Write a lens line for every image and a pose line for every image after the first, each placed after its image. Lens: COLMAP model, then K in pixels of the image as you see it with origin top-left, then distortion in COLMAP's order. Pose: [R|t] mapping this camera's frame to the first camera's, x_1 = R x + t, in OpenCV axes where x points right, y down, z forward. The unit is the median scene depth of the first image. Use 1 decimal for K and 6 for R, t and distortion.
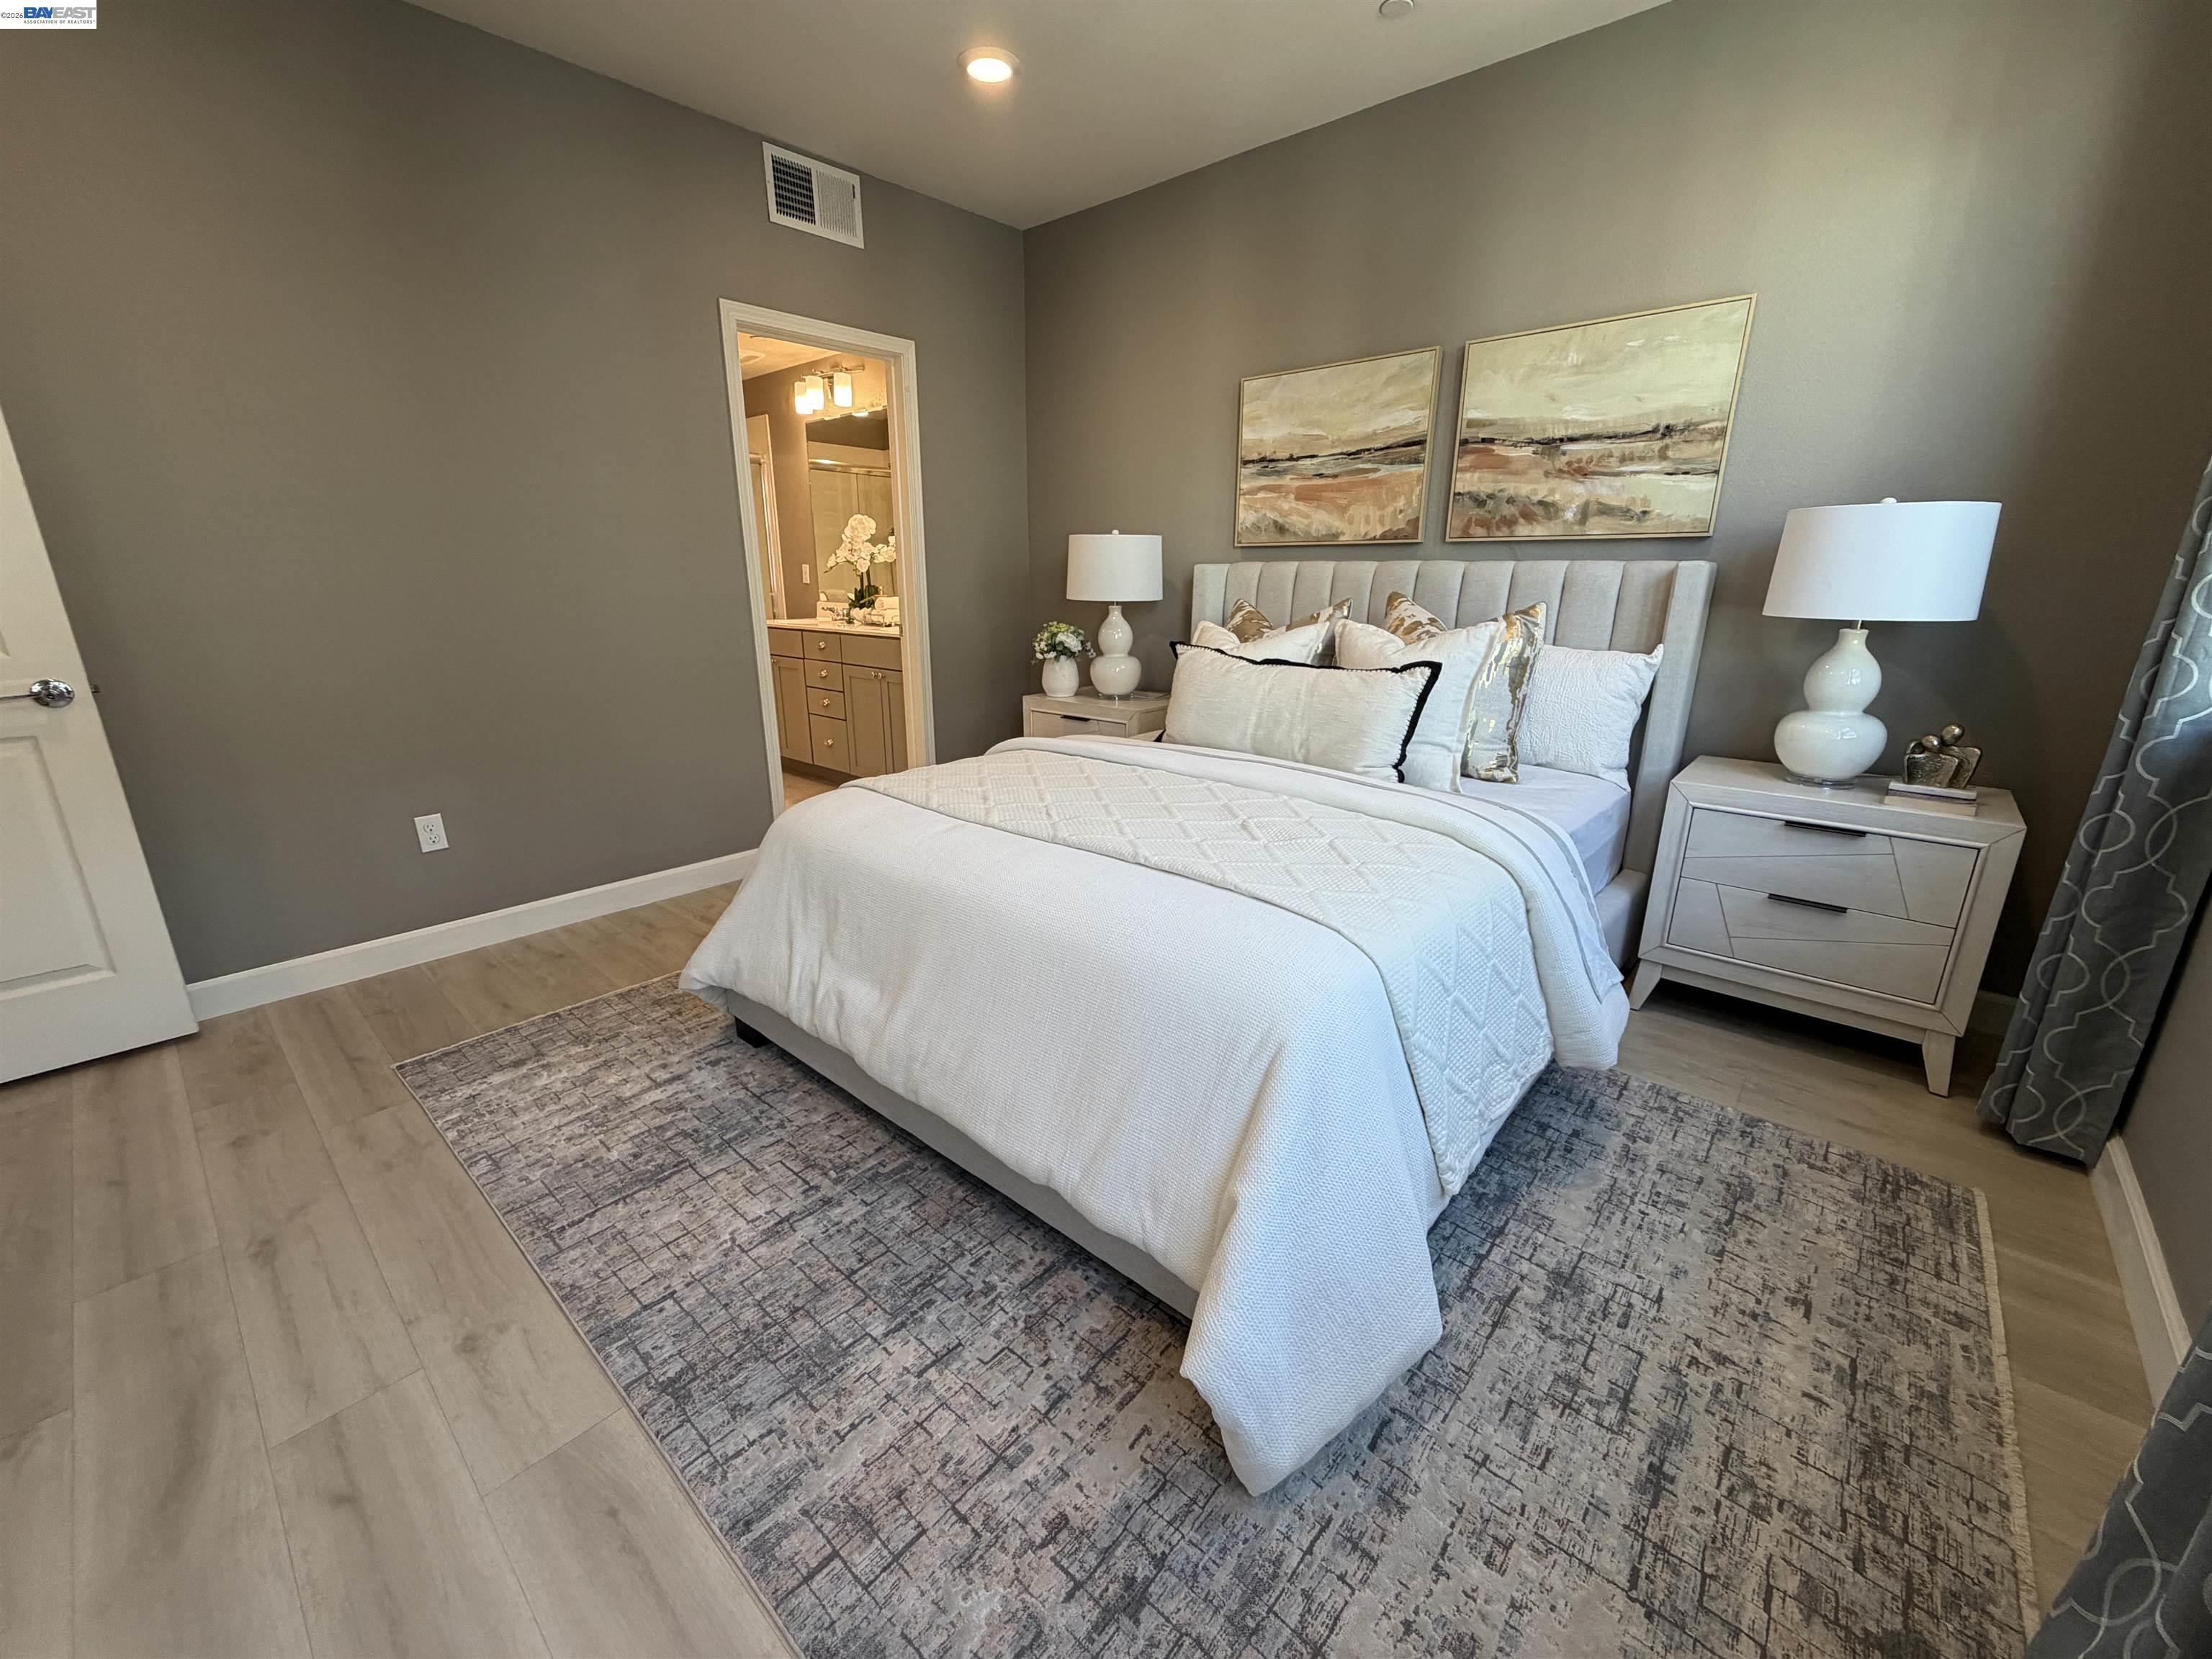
lens RADIAL K [[882.6, 0, 1105.3], [0, 882.6, 824.5], [0, 0, 1]] dist [-0.004273, 0.000054]
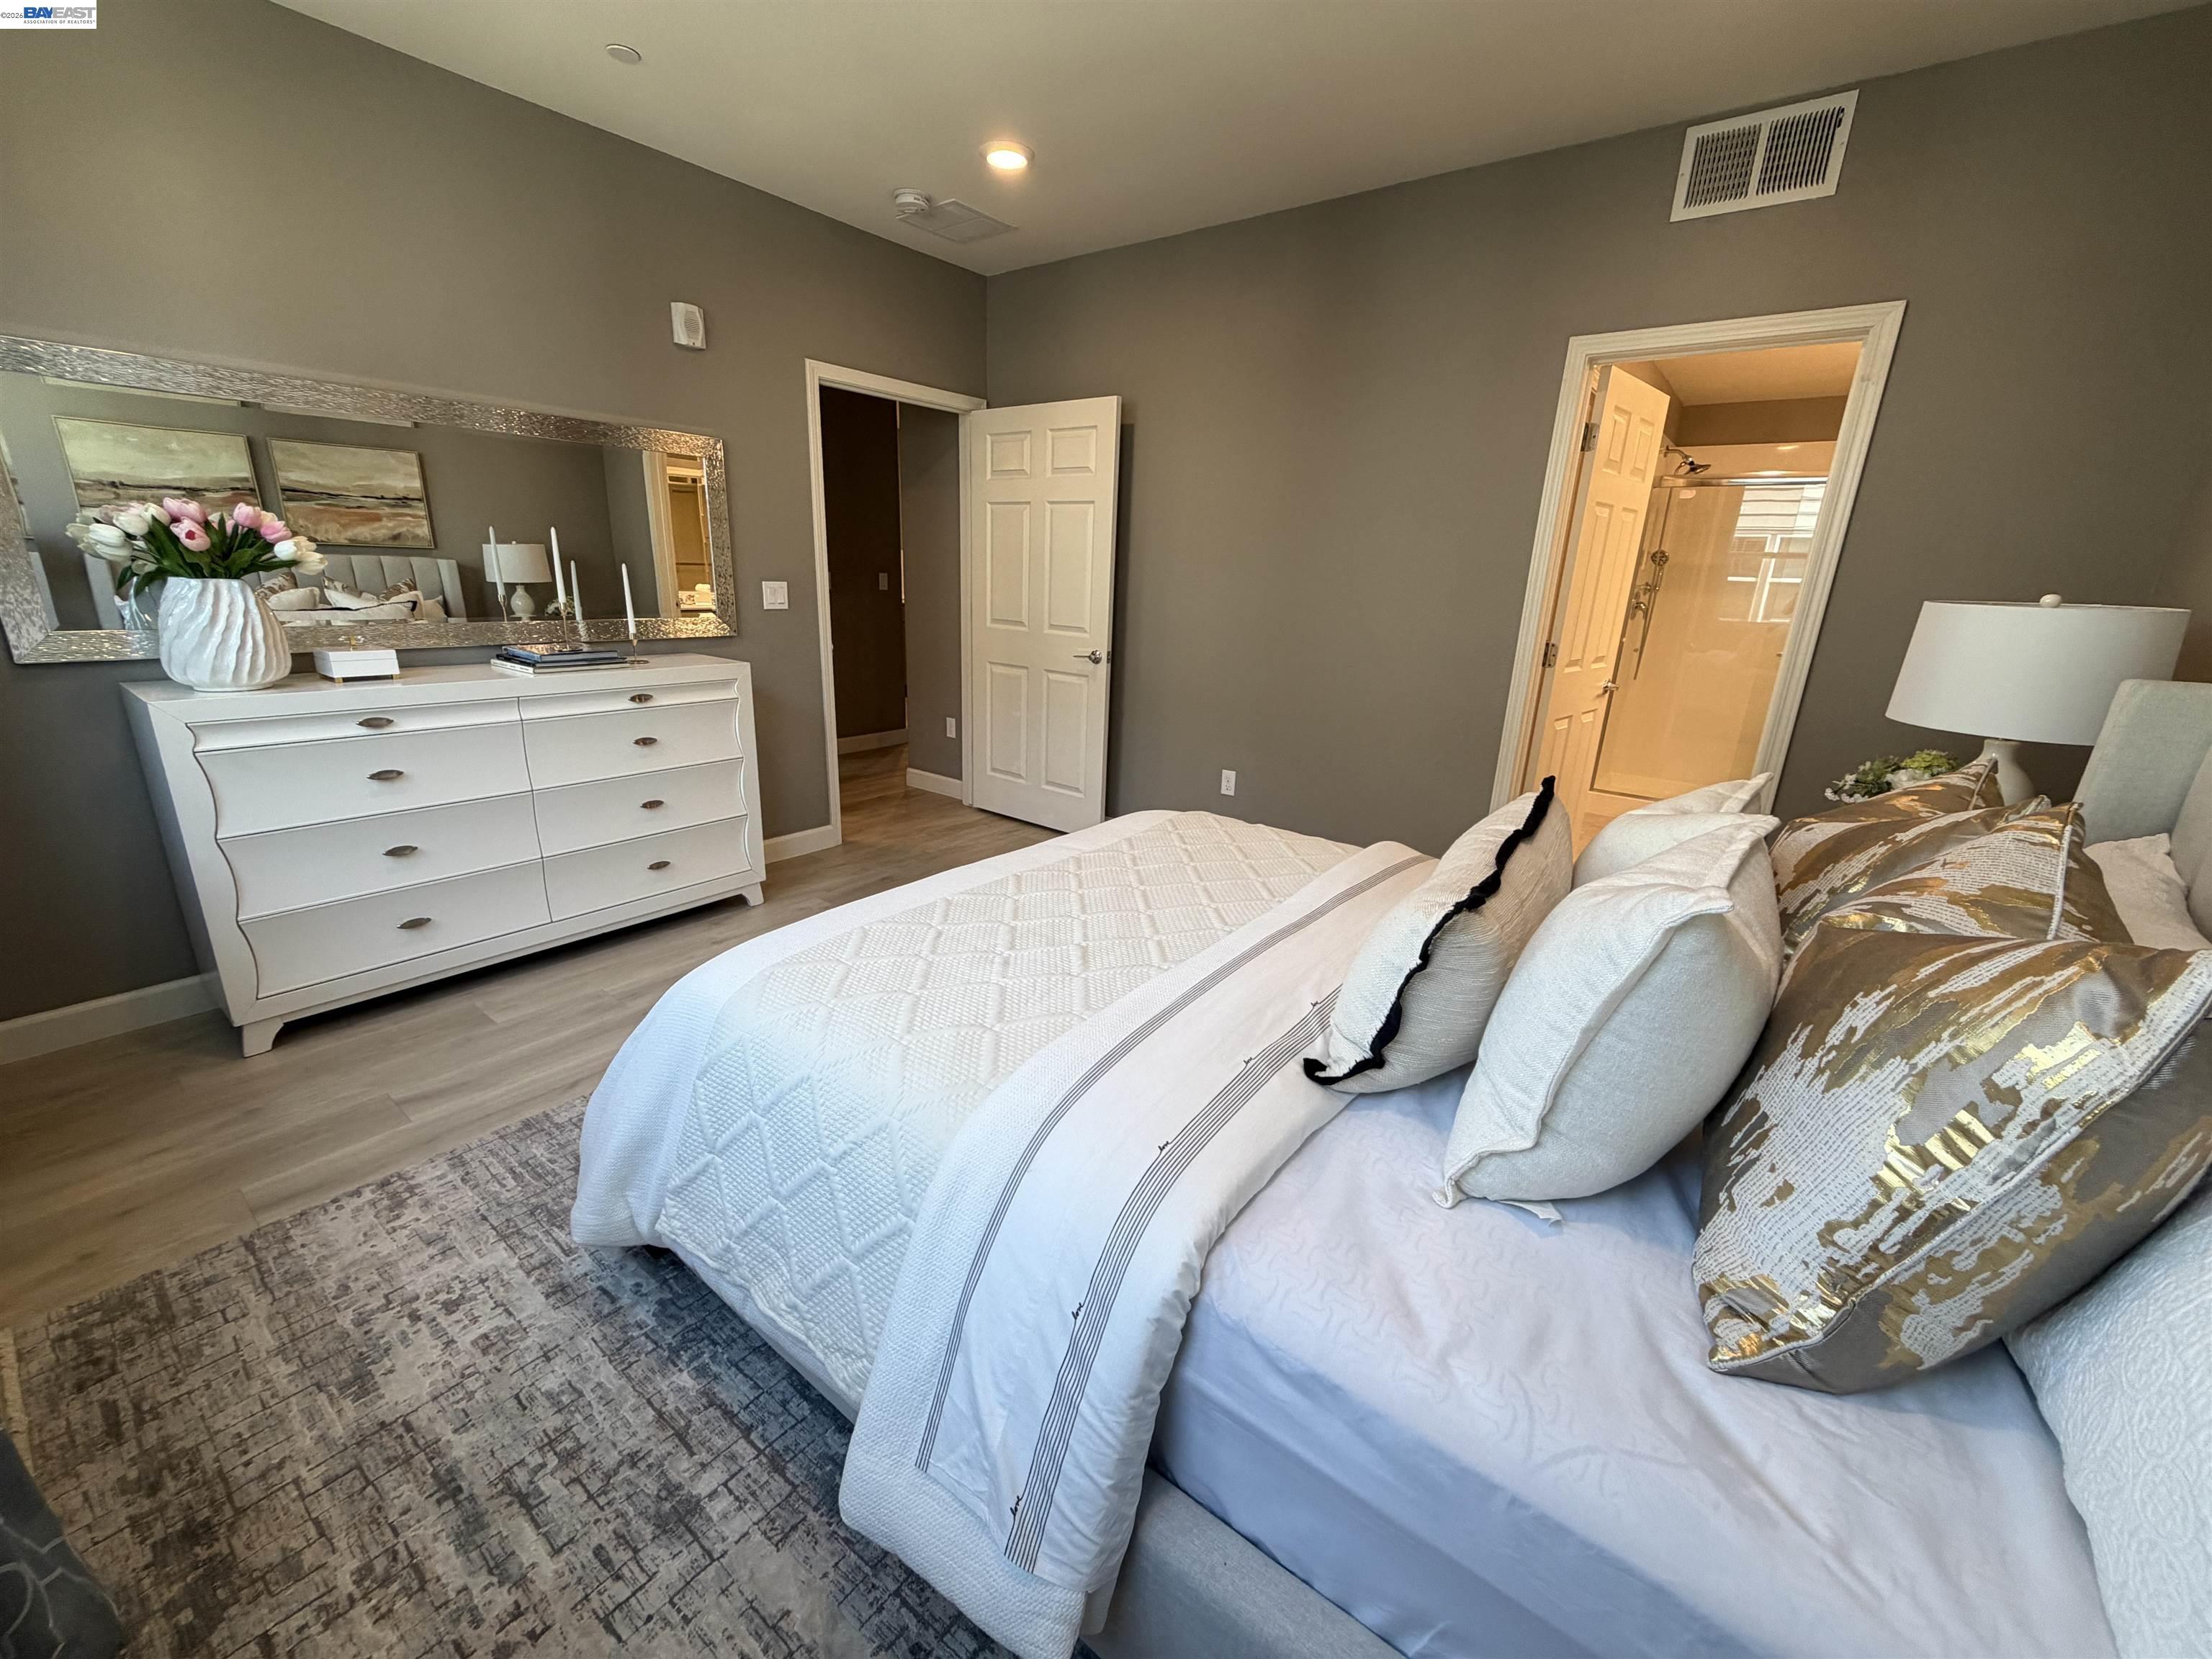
lens RADIAL K [[882.6, 0, 1102.3], [0, 882.6, 836.6], [0, 0, 1]] dist [-0.004273, 0.000054]
pose [[0.072269, 0.297461, -0.951995, 1.309896], [-0.314024, 0.912733, 0.261355, -0.462880], [0.946660, 0.280062, 0.159372, 1.211358]]
